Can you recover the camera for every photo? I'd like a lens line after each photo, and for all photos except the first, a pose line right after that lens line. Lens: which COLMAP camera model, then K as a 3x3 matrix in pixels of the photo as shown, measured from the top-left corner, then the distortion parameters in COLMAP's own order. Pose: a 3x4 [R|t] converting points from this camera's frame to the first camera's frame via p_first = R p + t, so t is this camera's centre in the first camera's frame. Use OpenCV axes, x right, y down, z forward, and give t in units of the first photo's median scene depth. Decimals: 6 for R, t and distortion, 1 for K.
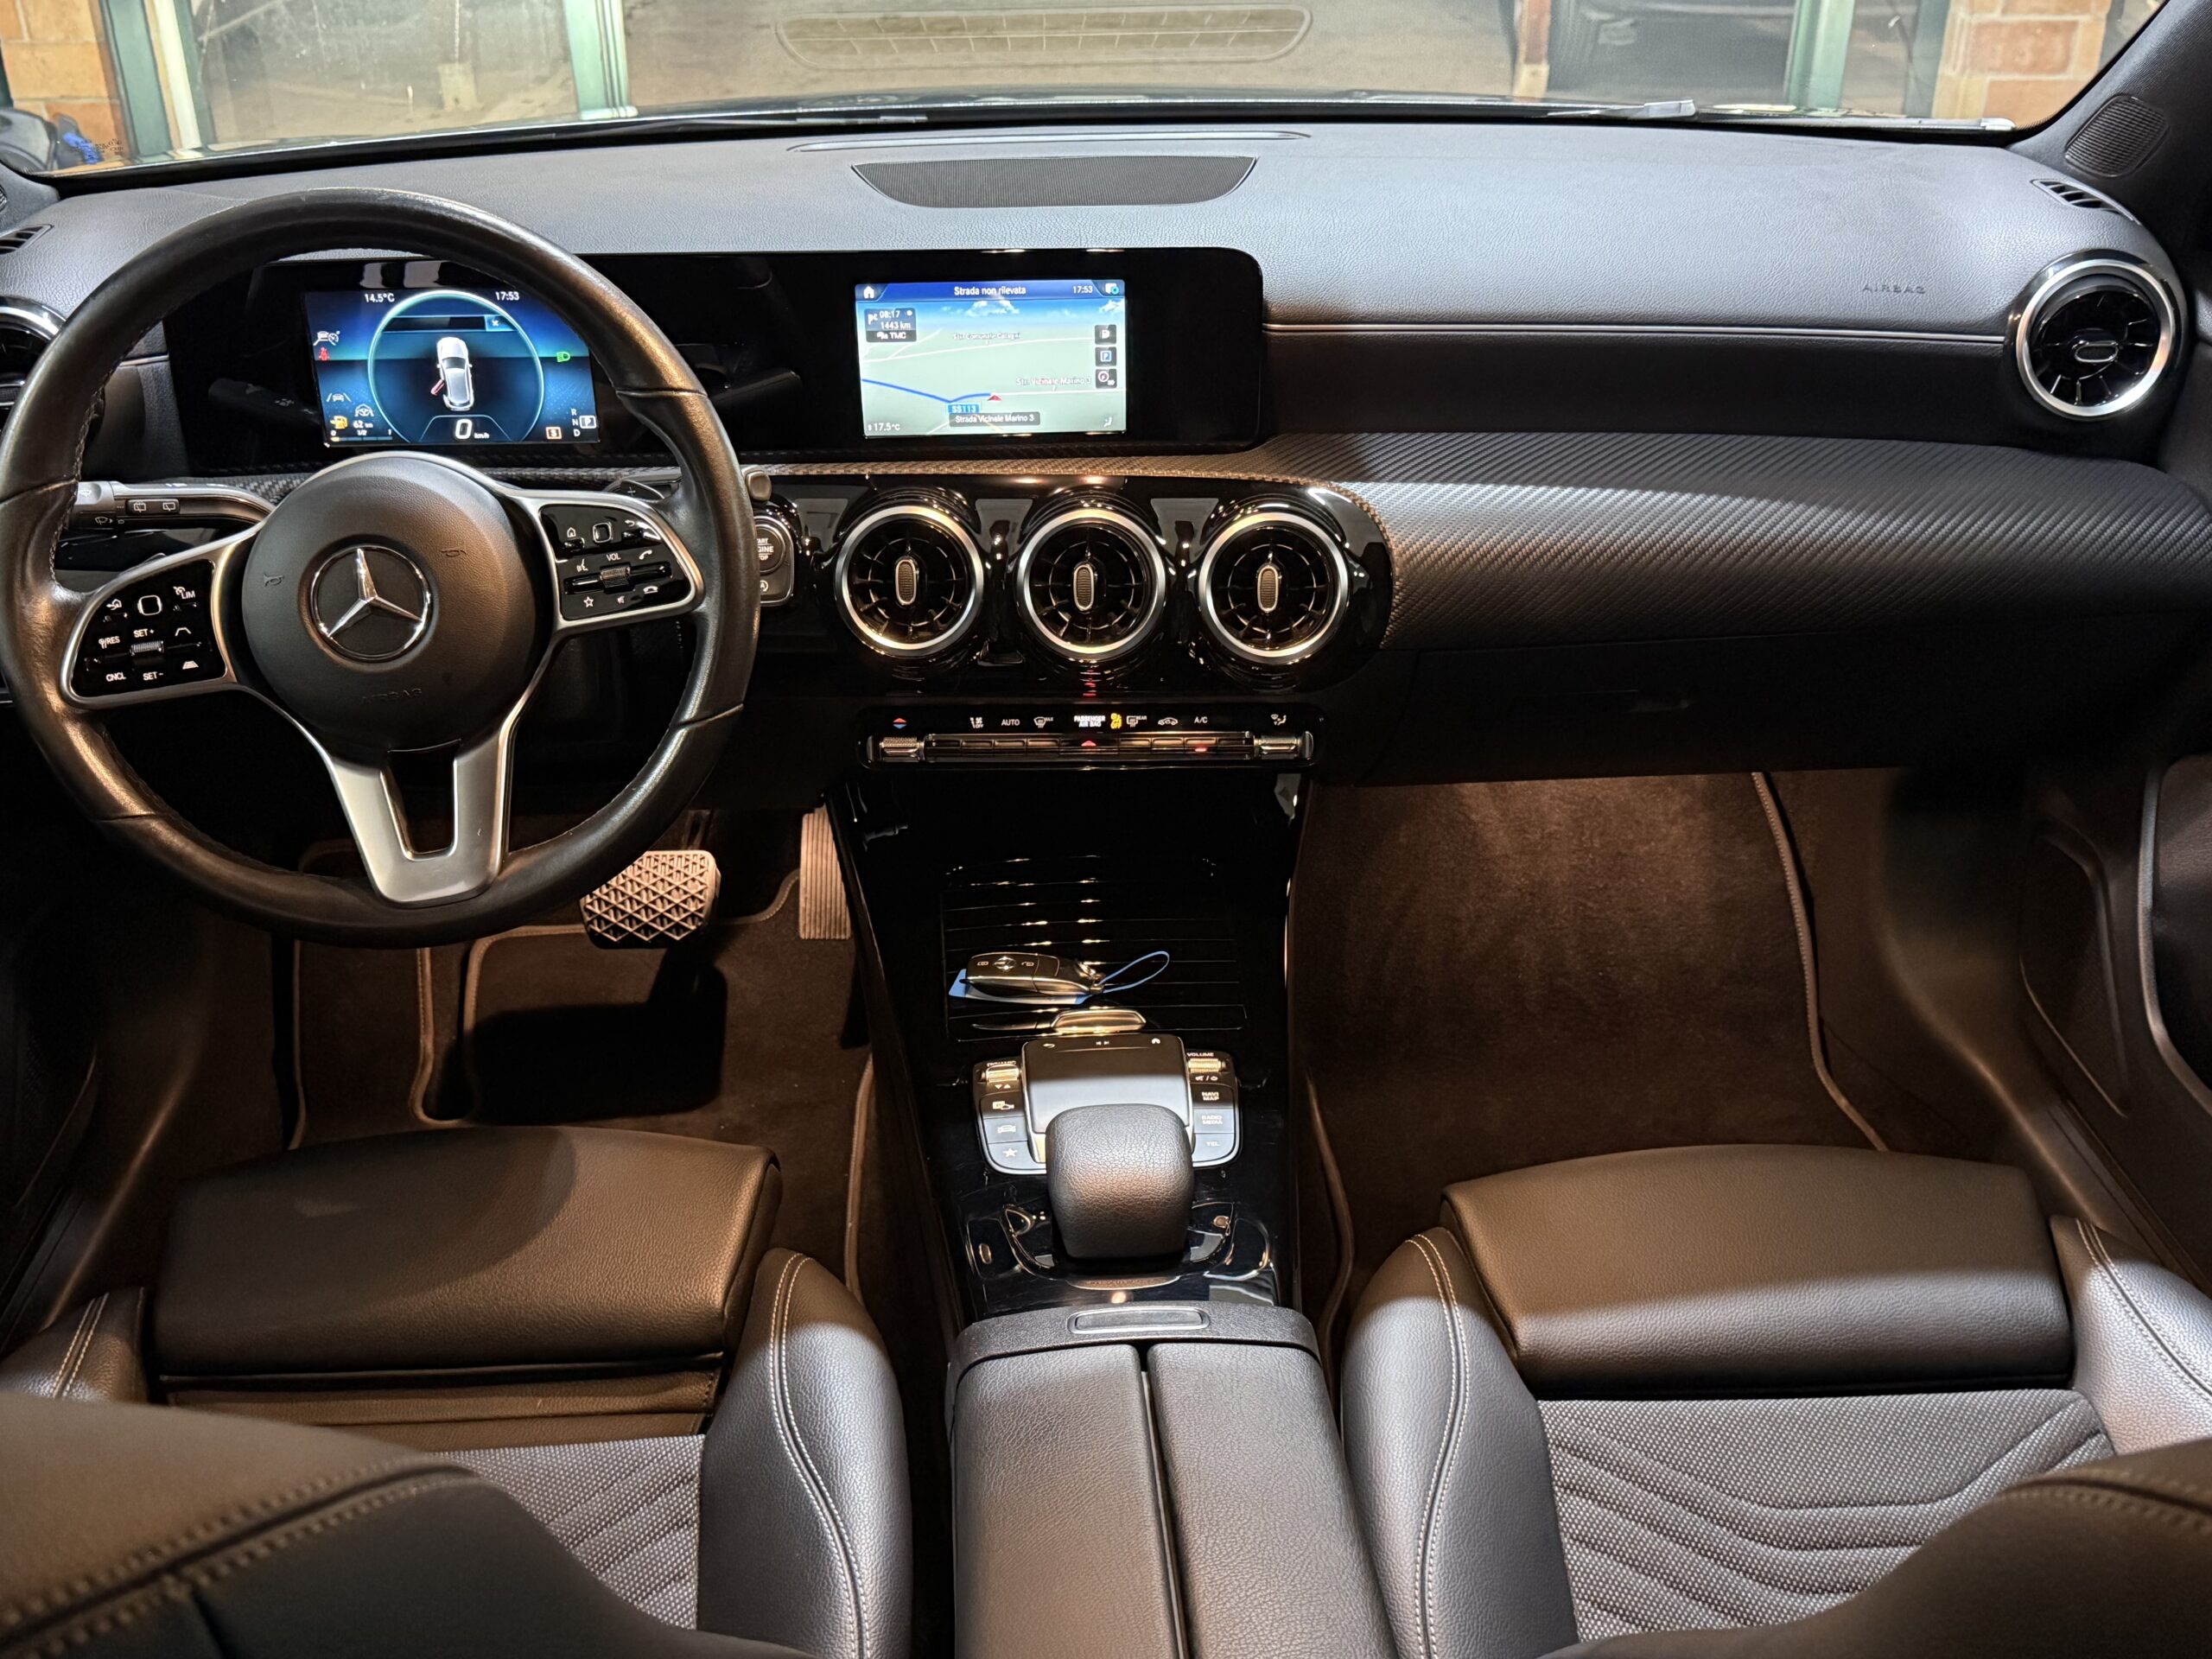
lens RADIAL K [[2301.5, 0, 1142.6], [0, 2301.5, 843.6], [0, 0, 1]] dist [0.107597, 0.000000]
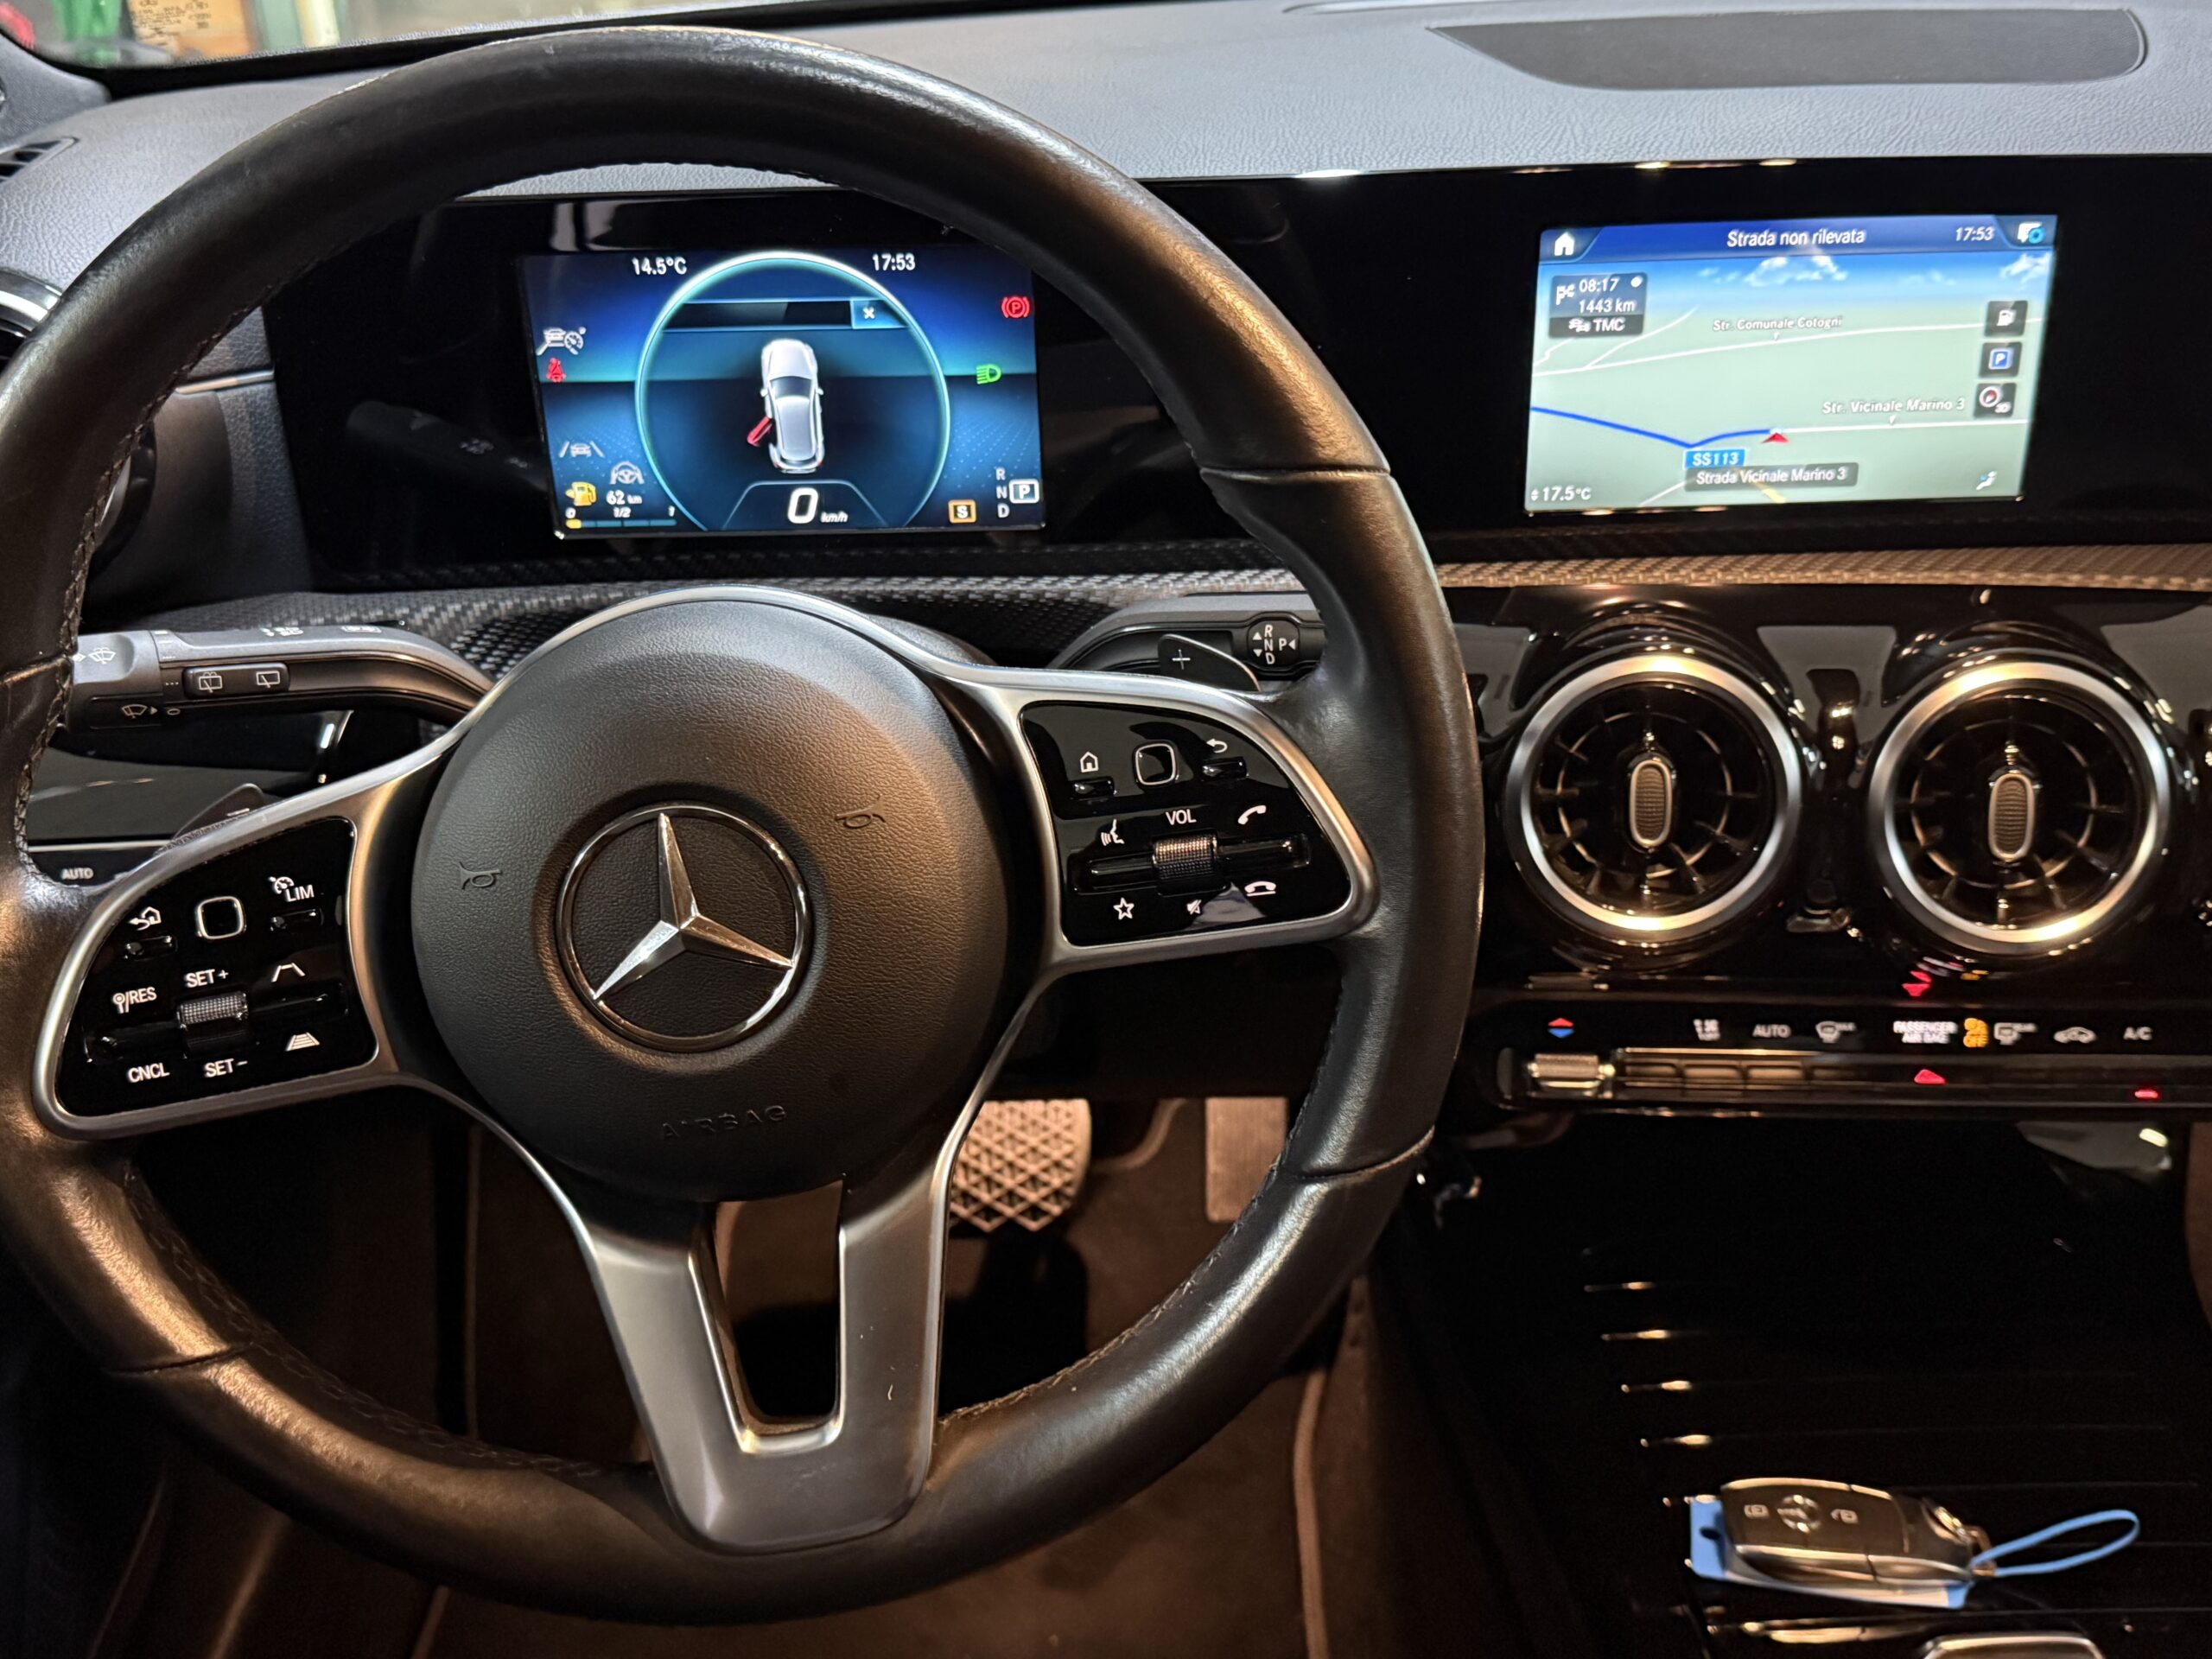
lens RADIAL K [[2301.5, 0, 1177.4], [0, 2301.5, 826.9], [0, 0, 1]] dist [0.107597, 0.000000]
pose [[0.999230, 0.007176, -0.038578, -0.183960], [-0.006718, 0.999906, 0.011969, -0.110710], [0.038660, -0.011700, 0.999184, 0.465109]]
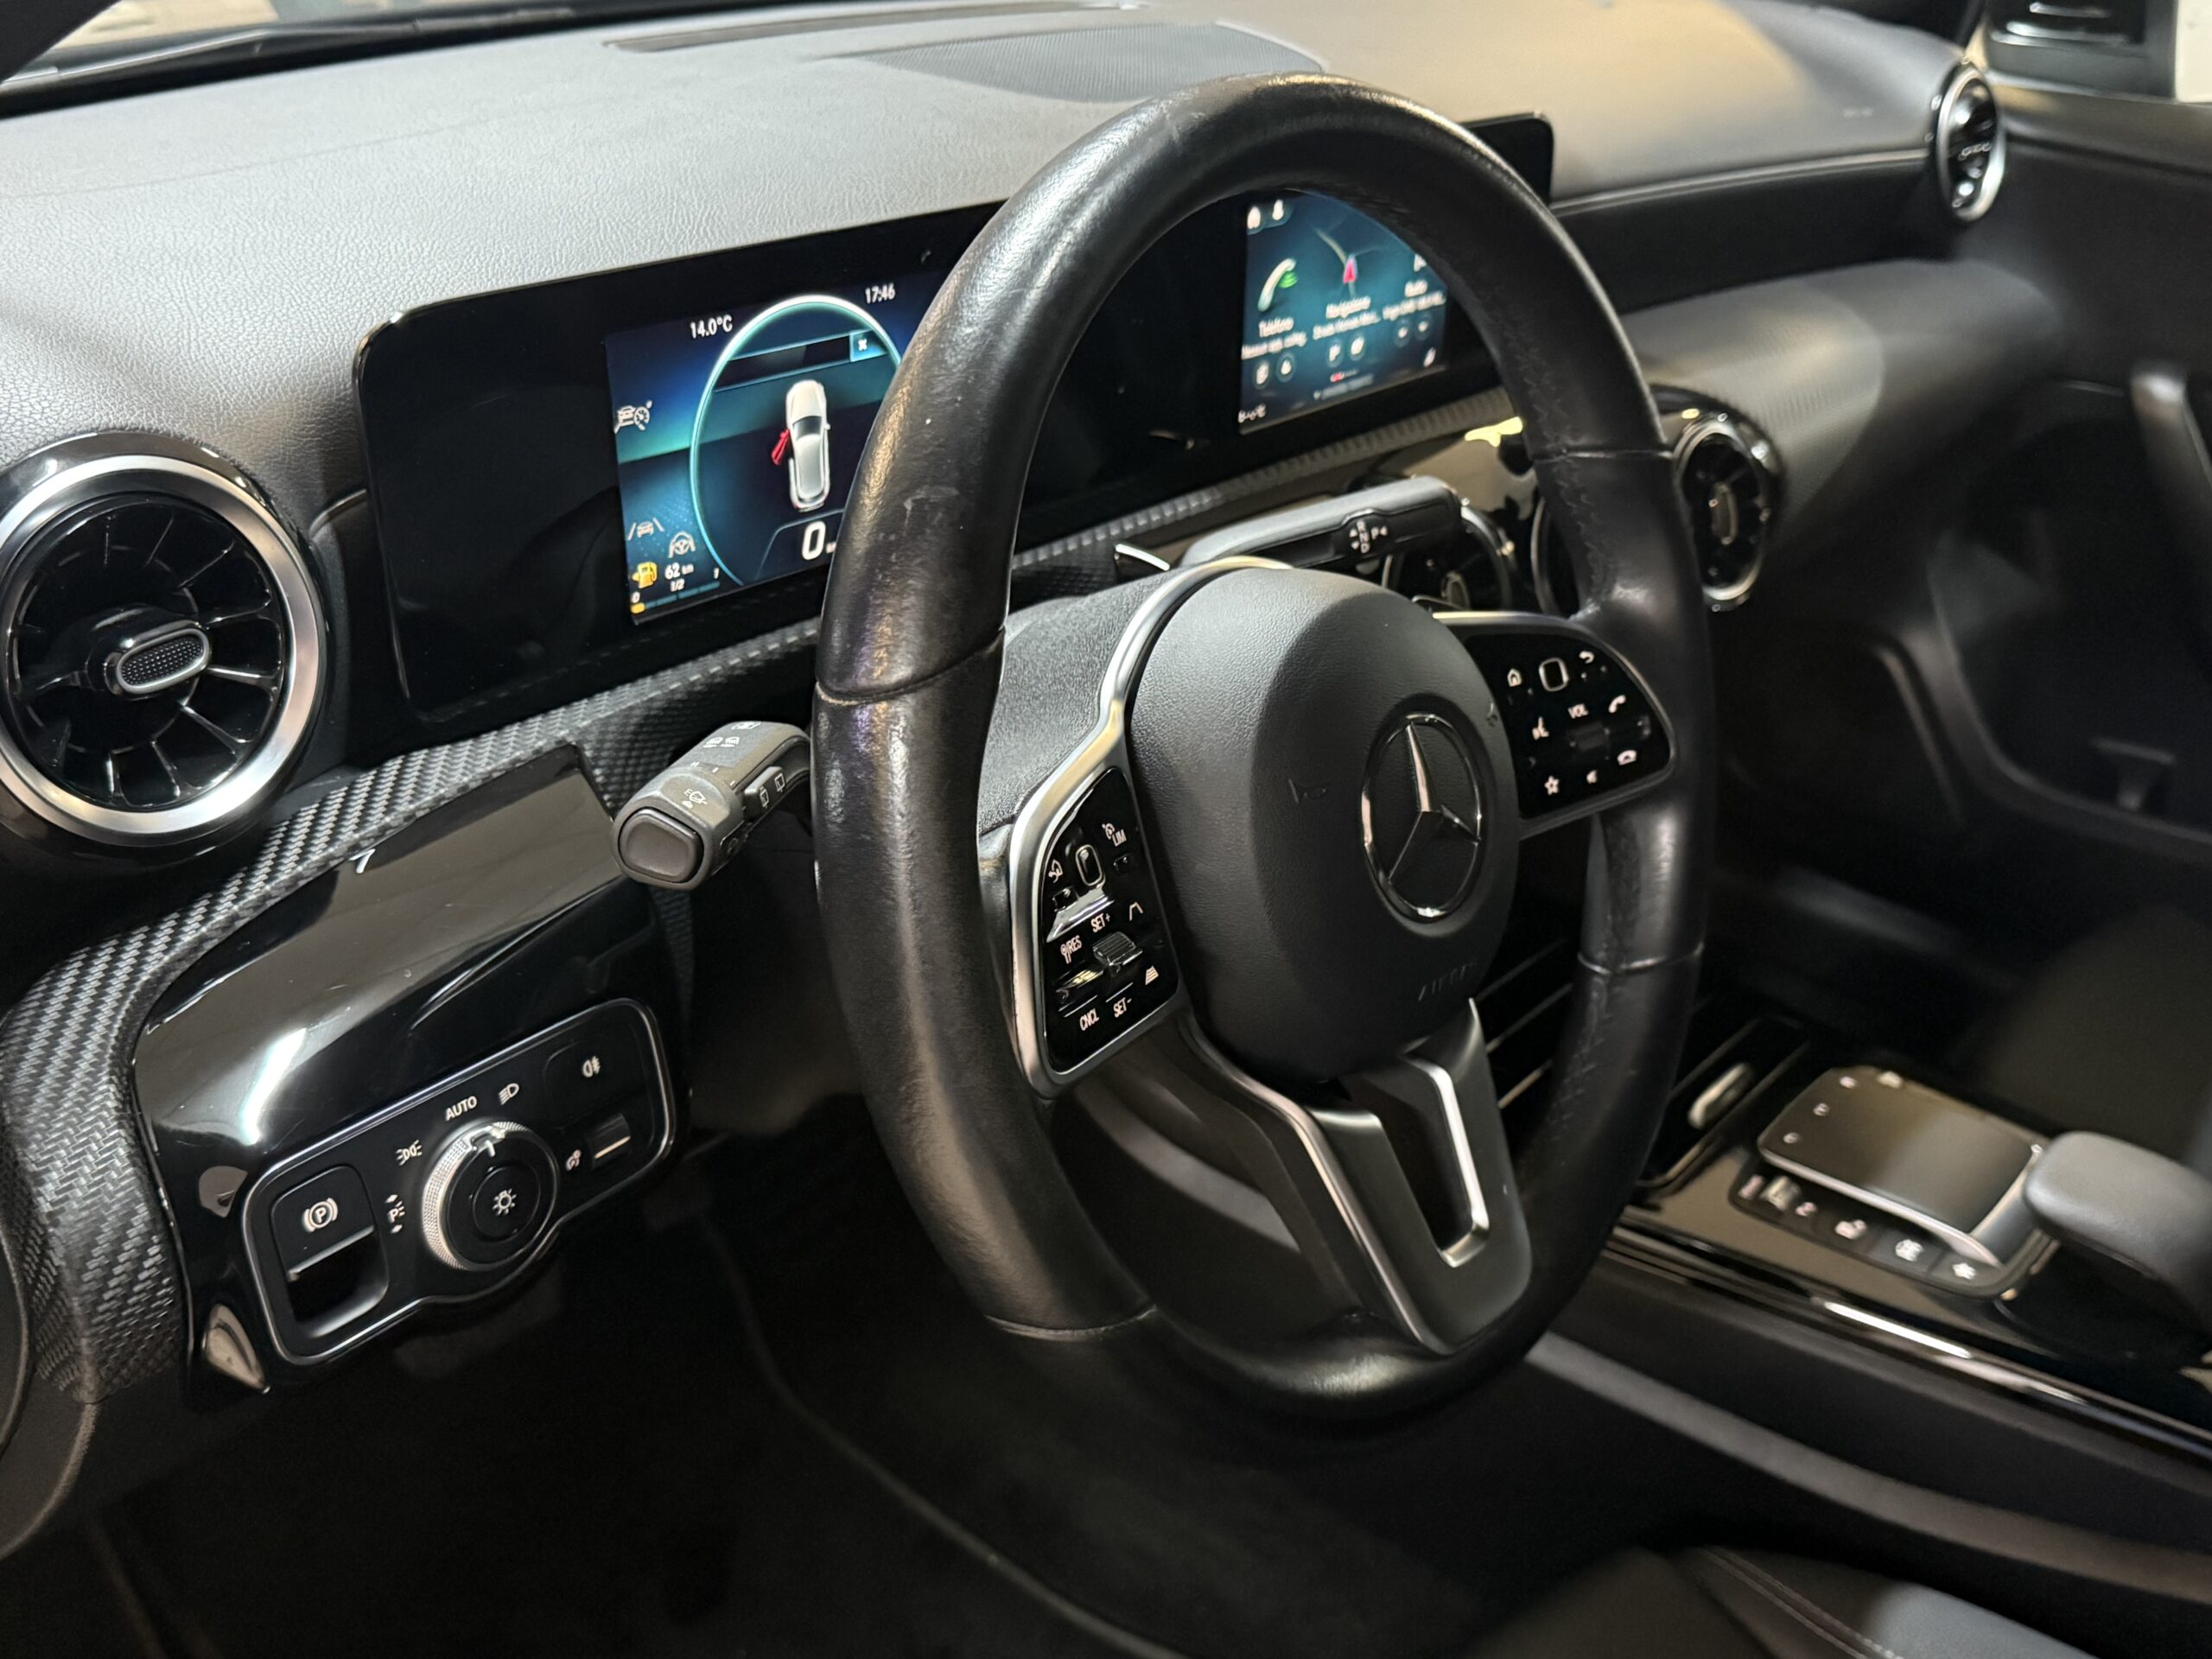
lens RADIAL K [[2140.3, 0, 1091.8], [0, 2140.3, 812.0], [0, 0, 1]] dist [0.042631, 0.000000]
pose [[0.665254, -0.285534, 0.689860, -0.630285], [0.277249, 0.952390, 0.126836, -0.164192], [-0.693232, 0.106885, 0.712745, 0.596798]]
